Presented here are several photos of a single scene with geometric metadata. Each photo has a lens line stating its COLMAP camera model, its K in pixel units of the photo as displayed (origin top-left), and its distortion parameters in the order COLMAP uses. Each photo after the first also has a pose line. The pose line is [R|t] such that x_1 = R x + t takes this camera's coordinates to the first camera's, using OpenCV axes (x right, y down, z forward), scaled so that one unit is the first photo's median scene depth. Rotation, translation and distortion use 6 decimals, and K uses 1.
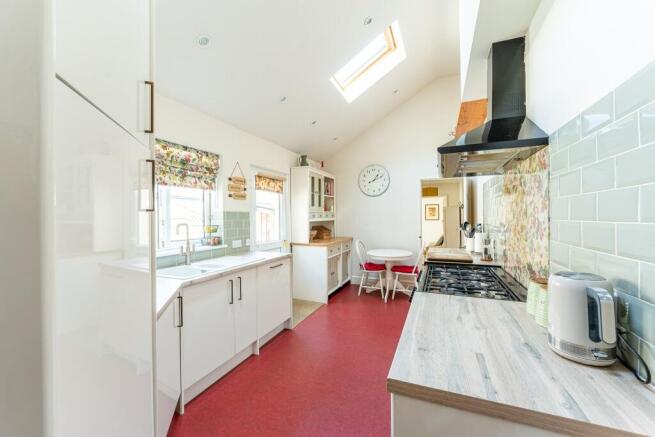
lens RADIAL K [[262.4, 0, 327.1], [0, 262.4, 216.1], [0, 0, 1]] dist [0.002590, 0.000073]
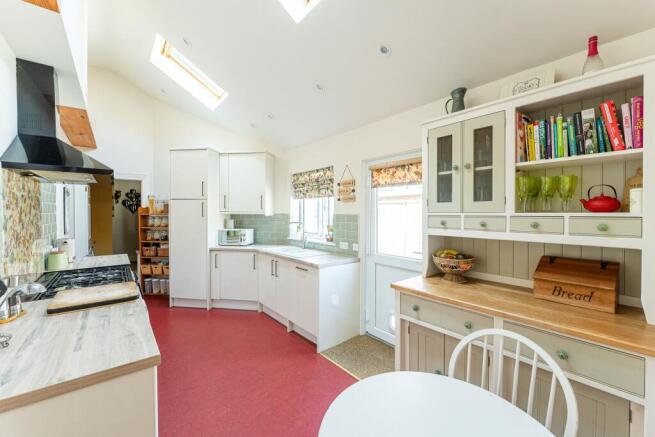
lens RADIAL K [[262.4, 0, 326.9], [0, 262.4, 216.7], [0, 0, 1]] dist [0.002590, 0.000073]
pose [[-0.452559, 0.026512, -0.891340, 0.610242], [0.007523, 0.999636, 0.025913, -0.035548], [0.891703, 0.005021, -0.452593, 1.417342]]
